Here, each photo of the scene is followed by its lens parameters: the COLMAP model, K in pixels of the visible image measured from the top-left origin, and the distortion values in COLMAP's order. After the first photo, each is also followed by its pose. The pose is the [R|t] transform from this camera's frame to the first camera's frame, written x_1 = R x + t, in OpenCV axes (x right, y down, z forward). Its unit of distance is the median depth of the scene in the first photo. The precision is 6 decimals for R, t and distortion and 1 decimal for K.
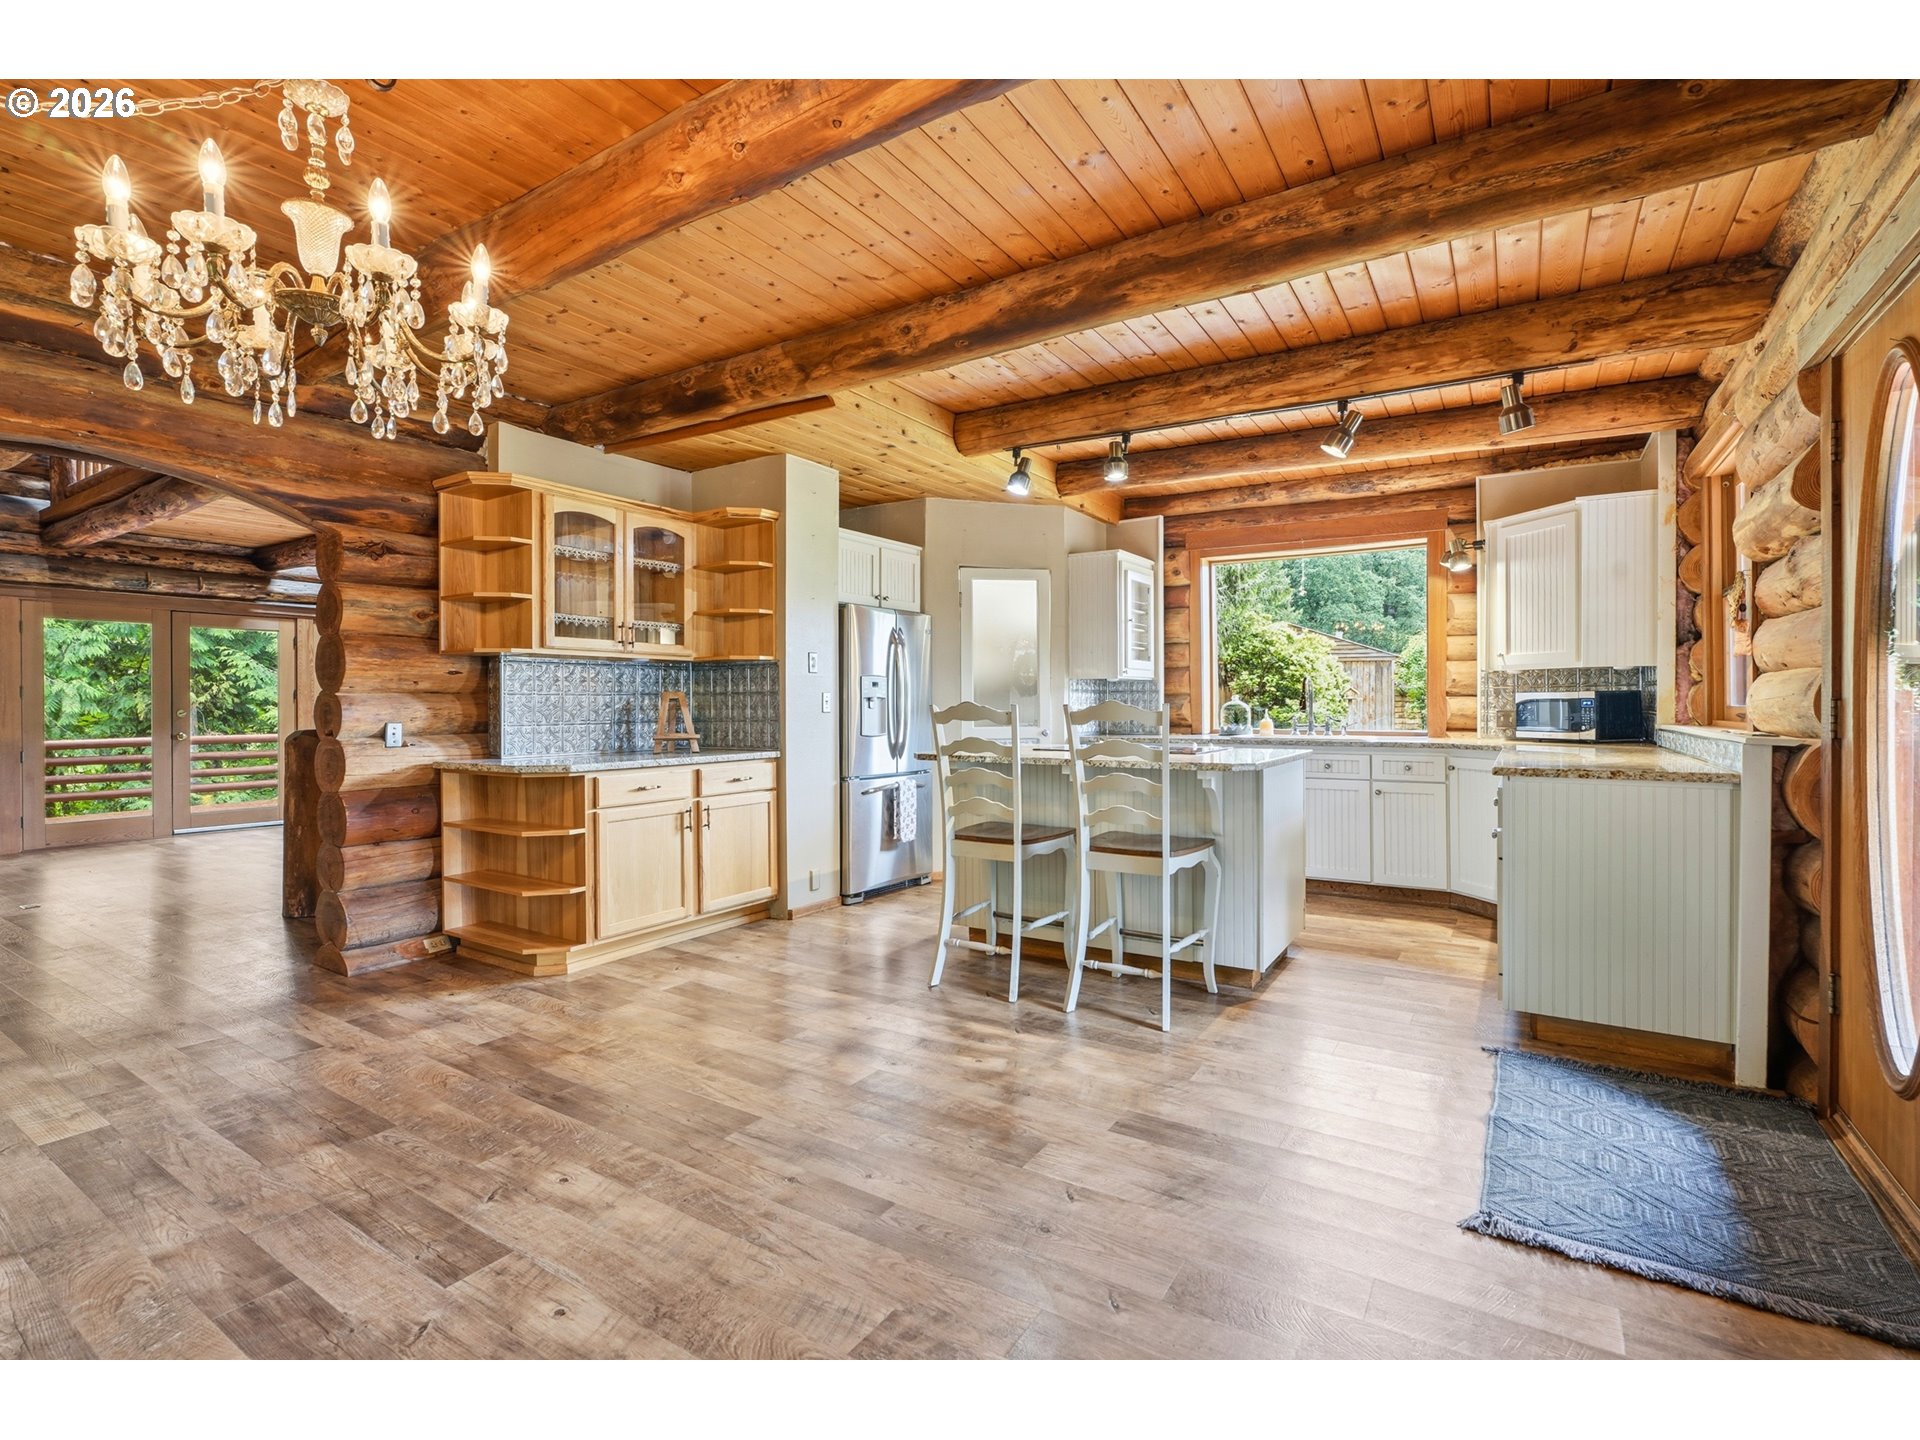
lens RADIAL K [[859.3, 0, 977.8], [0, 859.3, 700.1], [0, 0, 1]] dist [-0.010349, 0.002191]
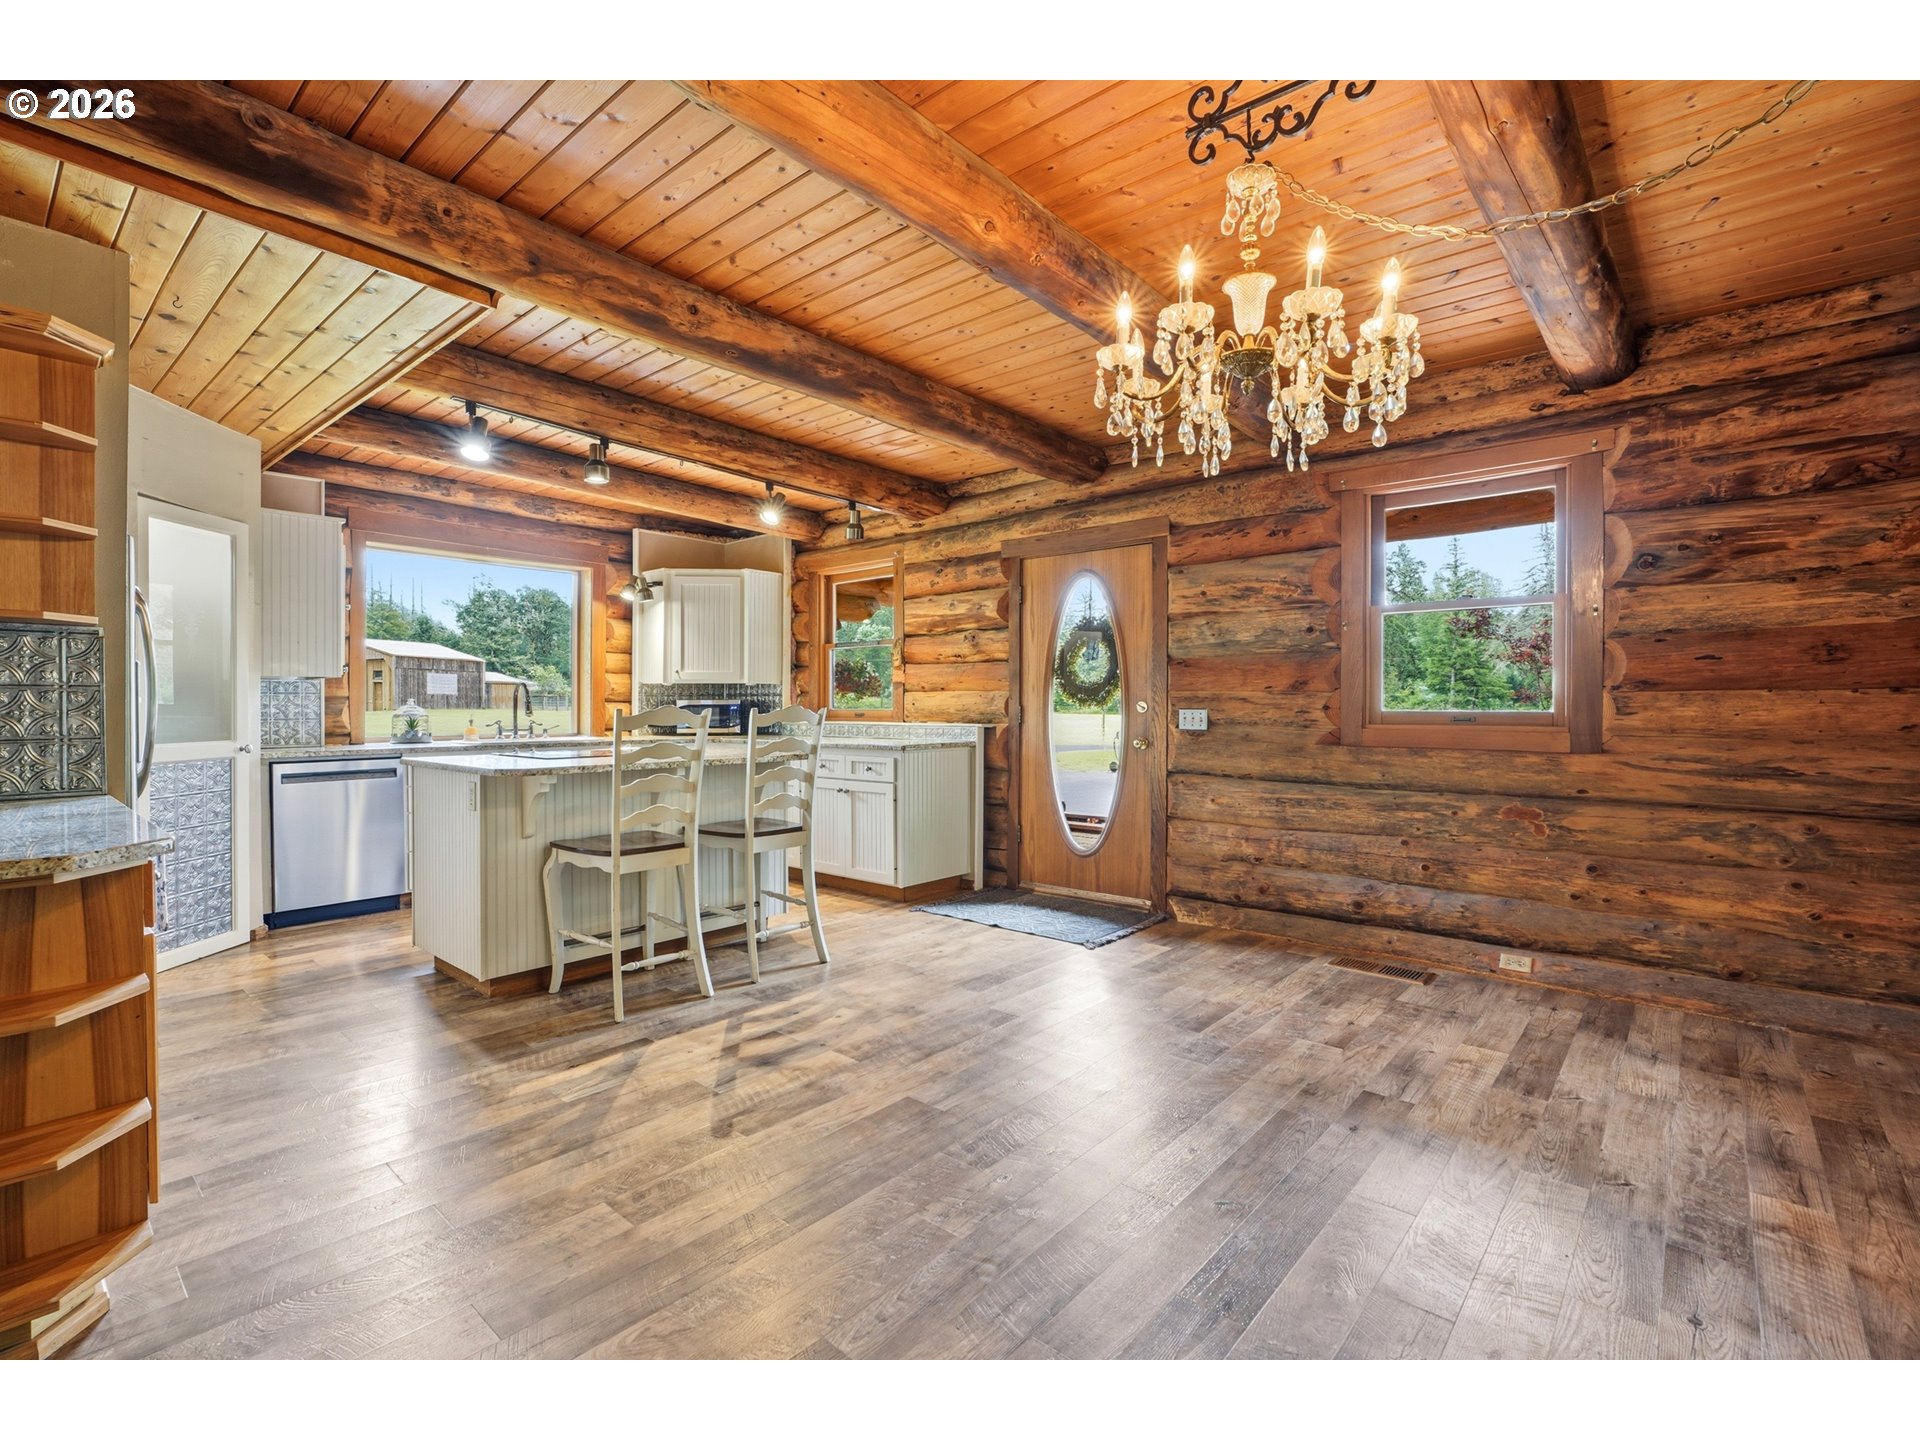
lens RADIAL K [[859.3, 0, 906.3], [0, 859.3, 705.5], [0, 0, 1]] dist [-0.010349, 0.002191]
pose [[0.211330, 0.003948, 0.977407, -0.697893], [-0.002867, 0.999990, -0.003419, 0.003653], [-0.977411, -0.002080, 0.211339, 0.420274]]
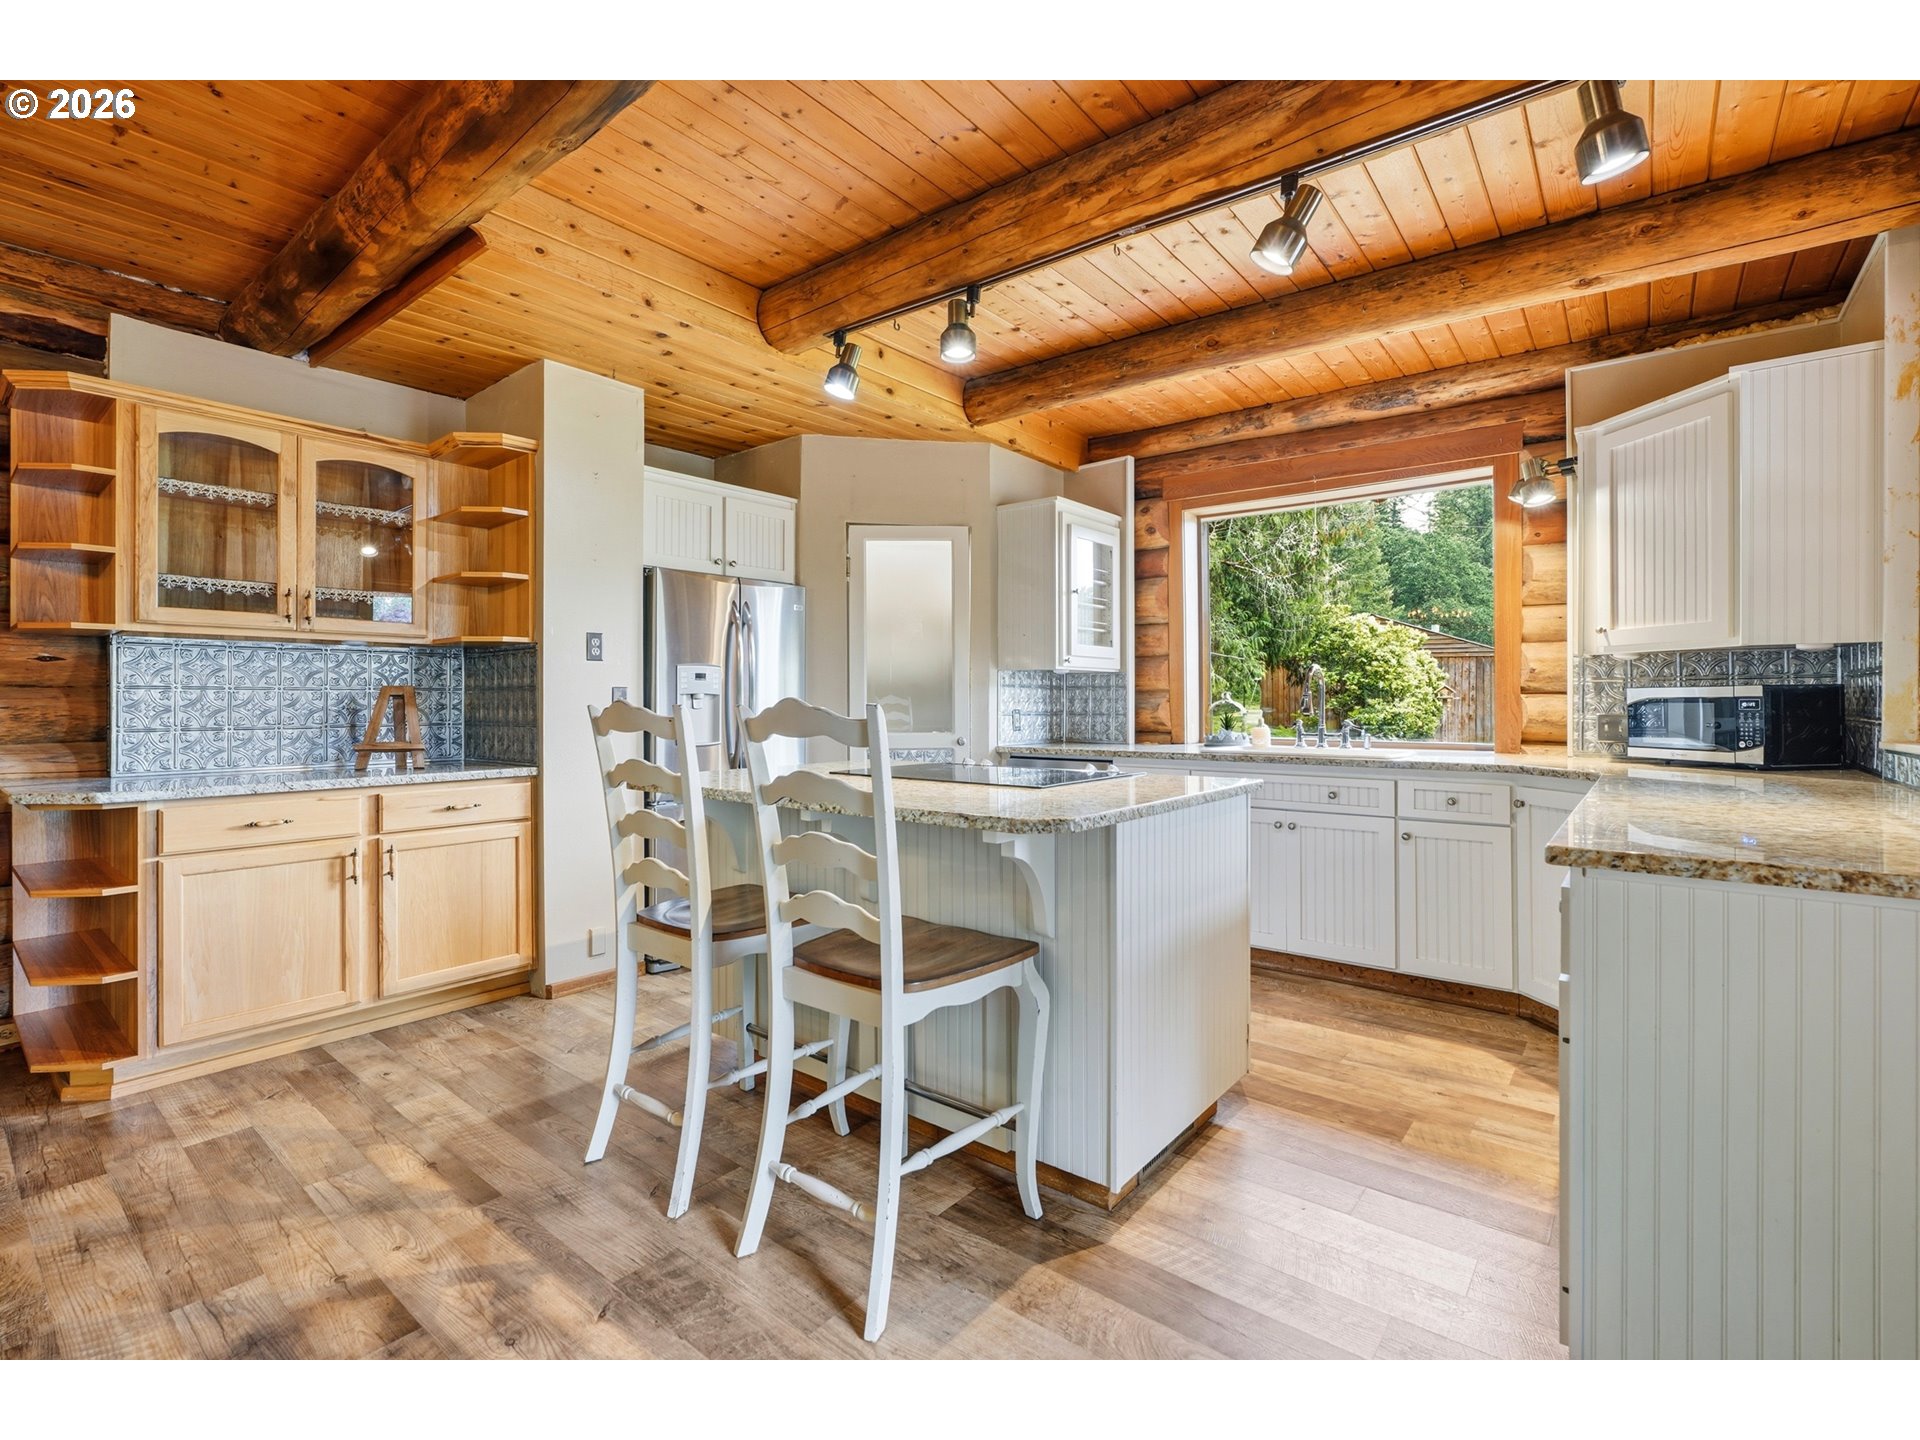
lens RADIAL K [[859.3, 0, 965.2], [0, 859.3, 697.1], [0, 0, 1]] dist [-0.010349, 0.002191]
pose [[0.993871, 0.001839, -0.110531, 0.227427], [-0.002028, 0.999997, -0.001603, 0.000153], [0.110528, 0.001818, 0.993871, 0.339344]]
